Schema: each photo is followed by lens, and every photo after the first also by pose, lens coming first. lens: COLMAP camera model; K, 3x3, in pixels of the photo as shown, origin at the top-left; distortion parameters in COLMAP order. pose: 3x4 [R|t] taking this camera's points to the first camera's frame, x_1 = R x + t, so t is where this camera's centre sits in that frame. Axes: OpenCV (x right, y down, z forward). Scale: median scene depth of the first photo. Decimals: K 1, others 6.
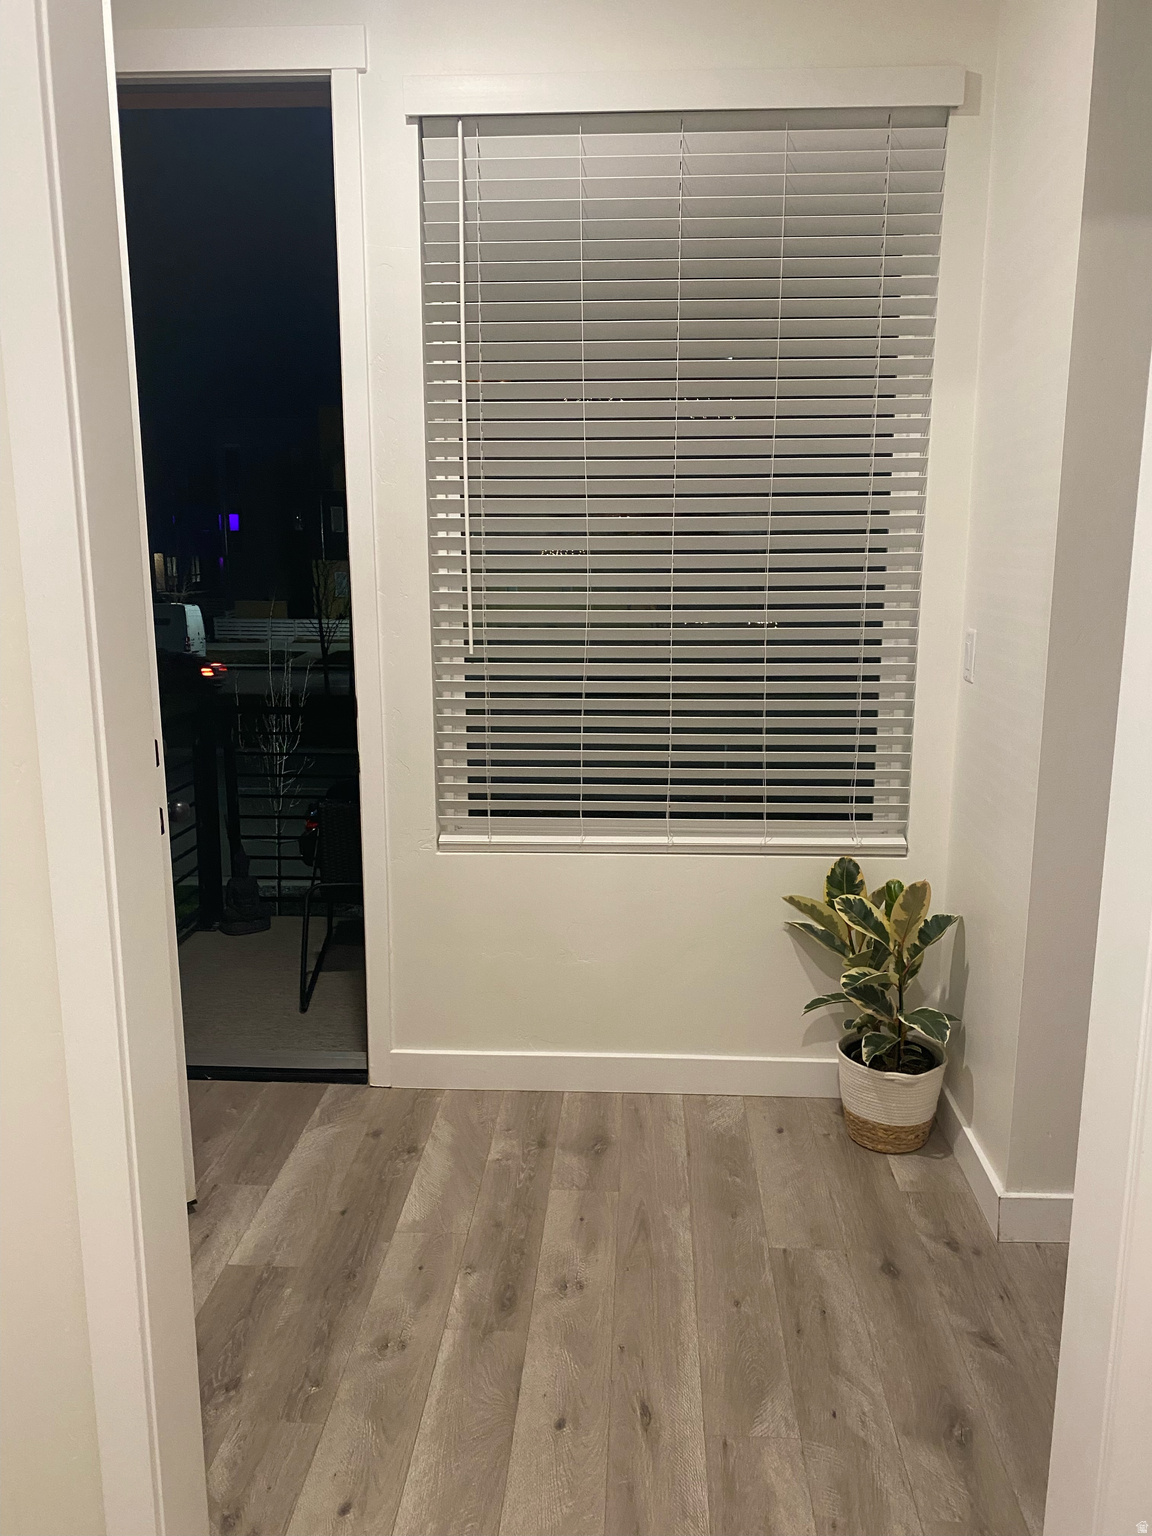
lens RADIAL K [[1180.3, 0, 583.0], [0, 1180.3, 742.3], [0, 0, 1]] dist [0.006386, -0.000302]
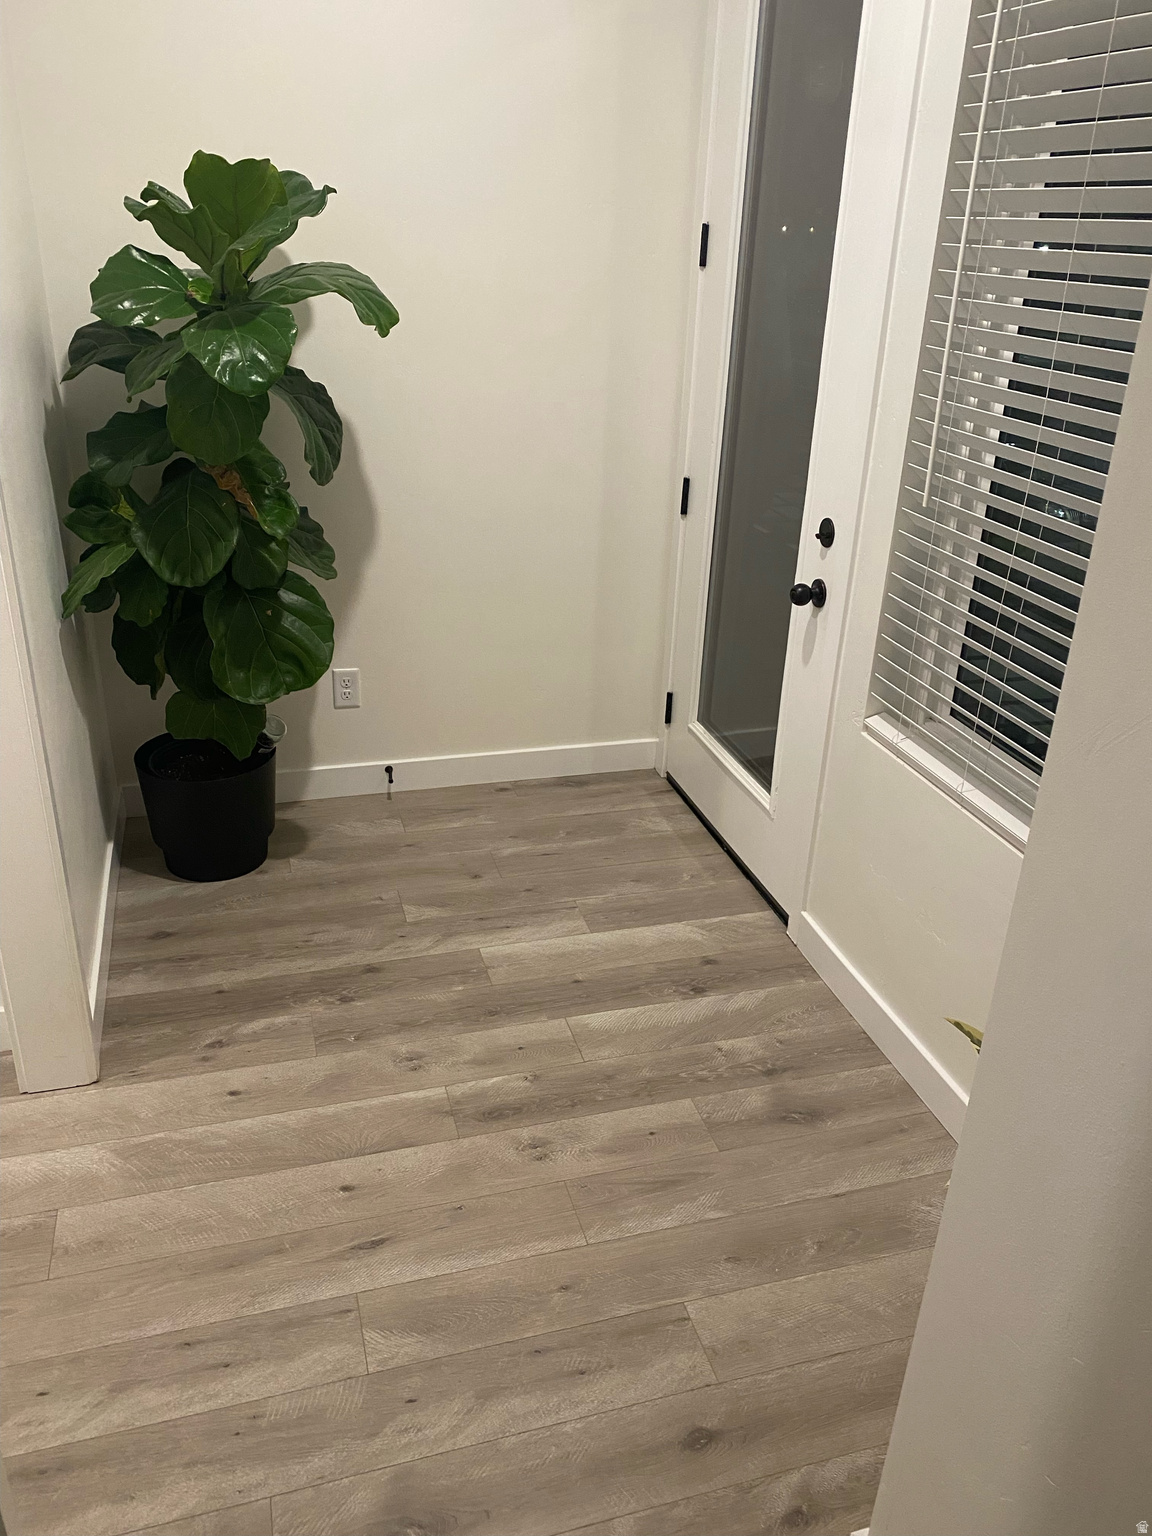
lens RADIAL K [[1180.3, 0, 583.0], [0, 1180.3, 742.3], [0, 0, 1]] dist [0.006386, -0.000302]
pose [[0.347493, 0.402002, -0.847138, 0.716554], [-0.212302, 0.913708, 0.346506, -0.206540], [0.913333, 0.059440, 0.402853, 0.629096]]
